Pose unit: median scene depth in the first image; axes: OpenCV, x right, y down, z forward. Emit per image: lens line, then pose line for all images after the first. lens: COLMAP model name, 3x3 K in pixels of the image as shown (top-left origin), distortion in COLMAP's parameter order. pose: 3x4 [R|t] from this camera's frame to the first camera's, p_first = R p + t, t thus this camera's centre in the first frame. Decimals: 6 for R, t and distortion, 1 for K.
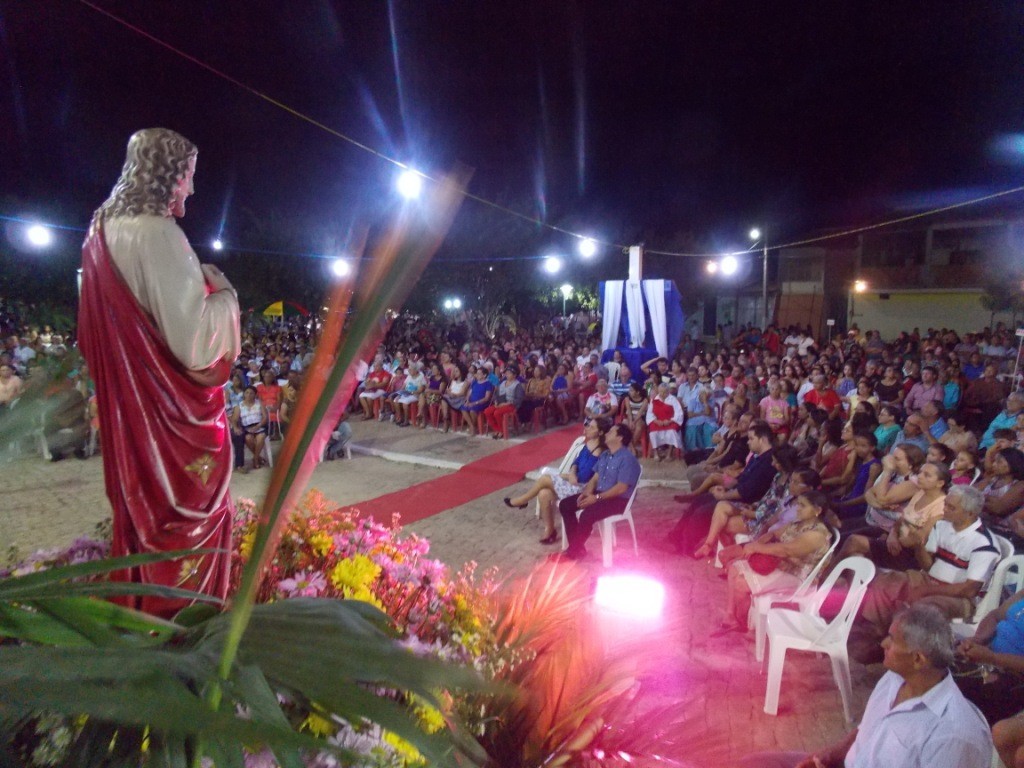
lens RADIAL K [[661.7, 0, 515.8], [0, 661.7, 385.2], [0, 0, 1]] dist [-0.005670, -0.000265]
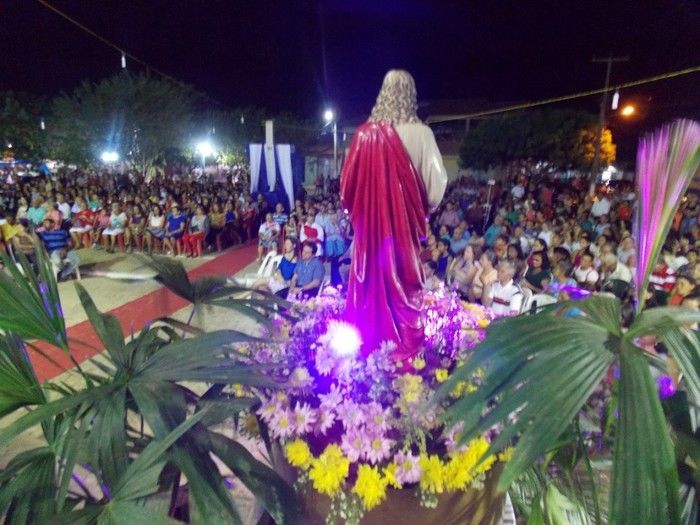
lens RADIAL K [[452.4, 0, 352.2], [0, 452.4, 262.8], [0, 0, 1]] dist [-0.005670, -0.000265]
pose [[0.910522, -0.067782, 0.407867, -0.111797], [0.025962, 0.993897, 0.107216, -0.001381], [-0.412645, -0.087034, 0.906725, -0.007519]]
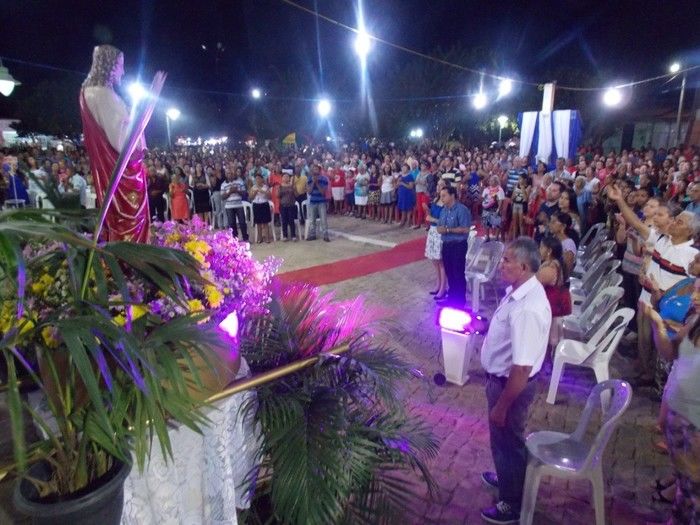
lens RADIAL K [[480.3, 0, 351.8], [0, 480.3, 261.2], [0, 0, 1]] dist [0.009178, 0.001979]
pose [[0.970122, 0.046763, -0.238068, 0.066888], [-0.014035, 0.990422, 0.137355, 0.010081], [0.242211, -0.129910, 0.961487, -0.045941]]
